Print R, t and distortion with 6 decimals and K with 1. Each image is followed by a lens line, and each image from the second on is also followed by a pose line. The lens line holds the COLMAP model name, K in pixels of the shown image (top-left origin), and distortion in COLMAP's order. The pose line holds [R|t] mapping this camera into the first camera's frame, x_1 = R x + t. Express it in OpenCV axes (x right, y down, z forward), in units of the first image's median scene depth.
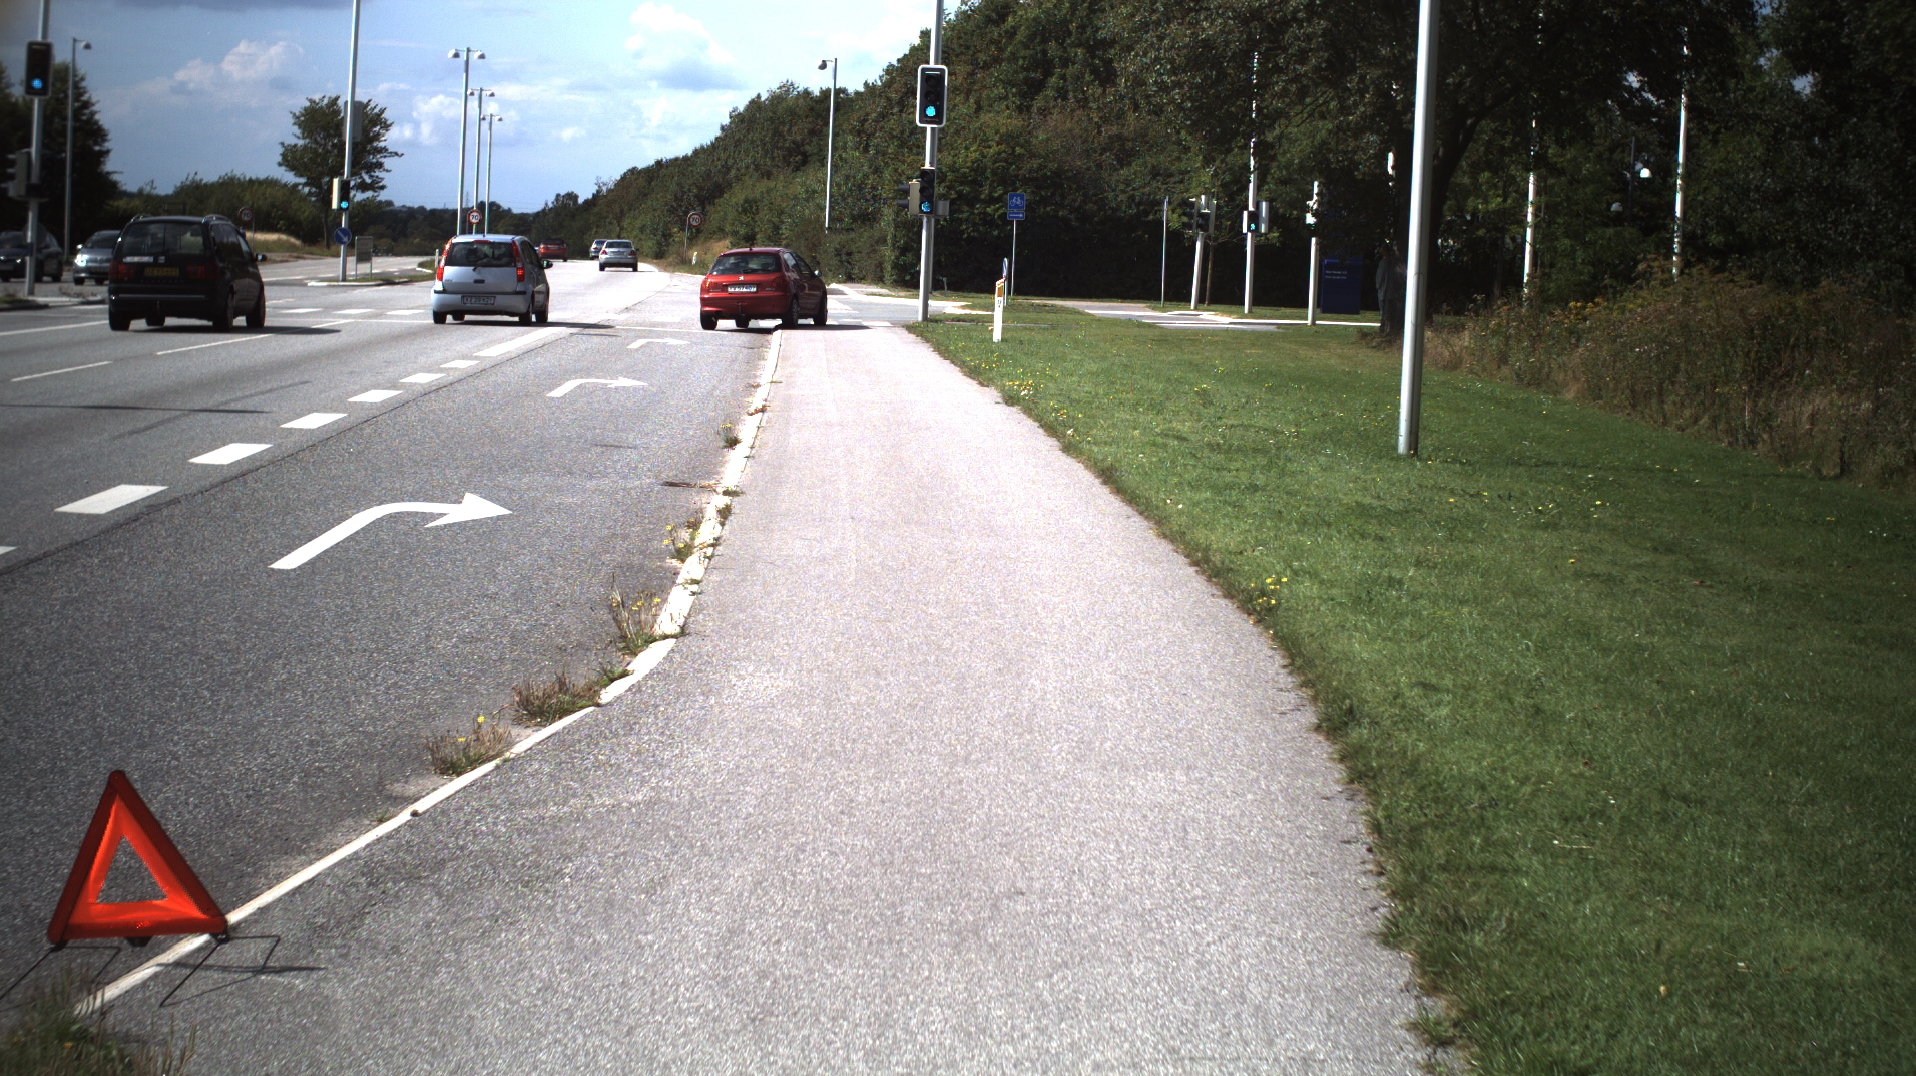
lens RADIAL K [[3546.6, 0, 949.1], [0, 3546.6, 537.1], [0, 0, 1]] dist [-0.273285, 0.000000]
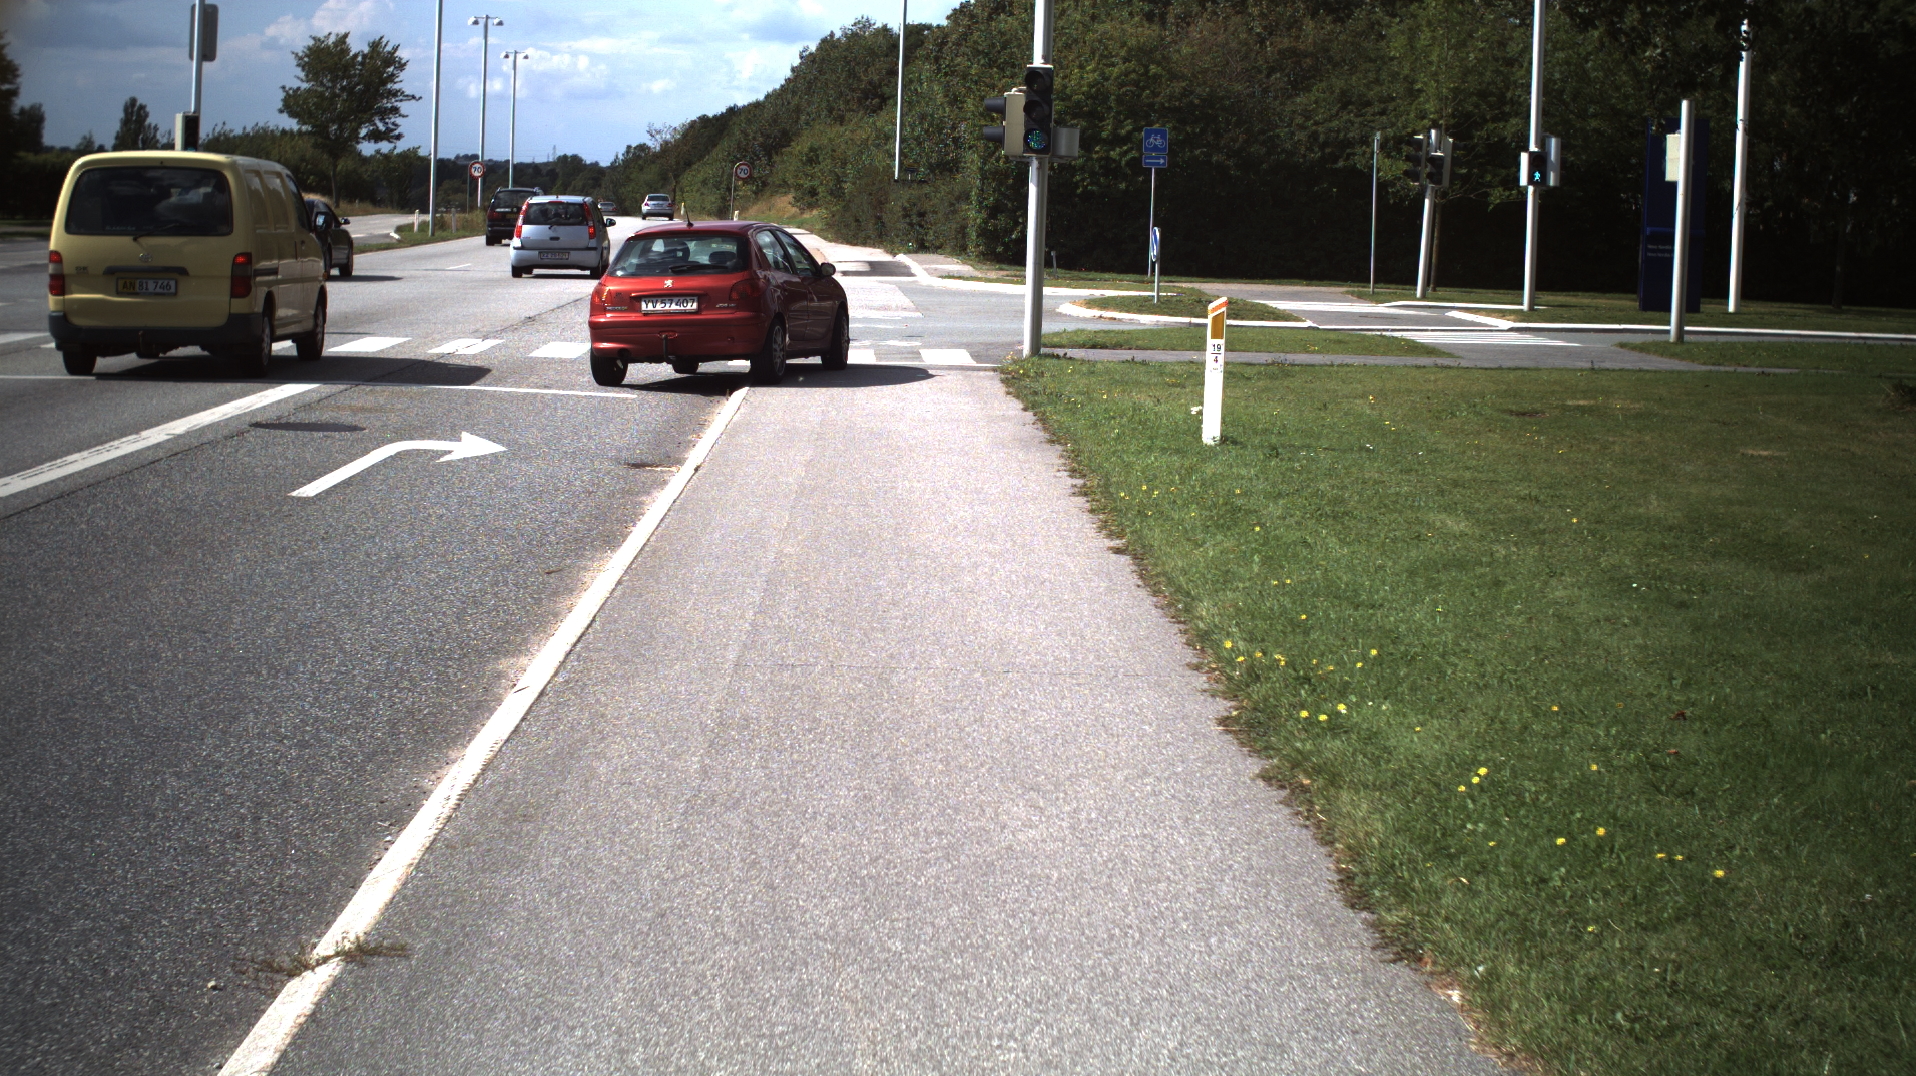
lens RADIAL K [[3546.6, 0, 960.9], [0, 3546.6, 551.3], [0, 0, 1]] dist [-0.273285, 0.000000]
pose [[0.999744, -0.003518, -0.022349, -0.003781], [0.003915, 0.999835, 0.017732, -0.024866], [0.022283, -0.017815, 0.999593, 0.283736]]
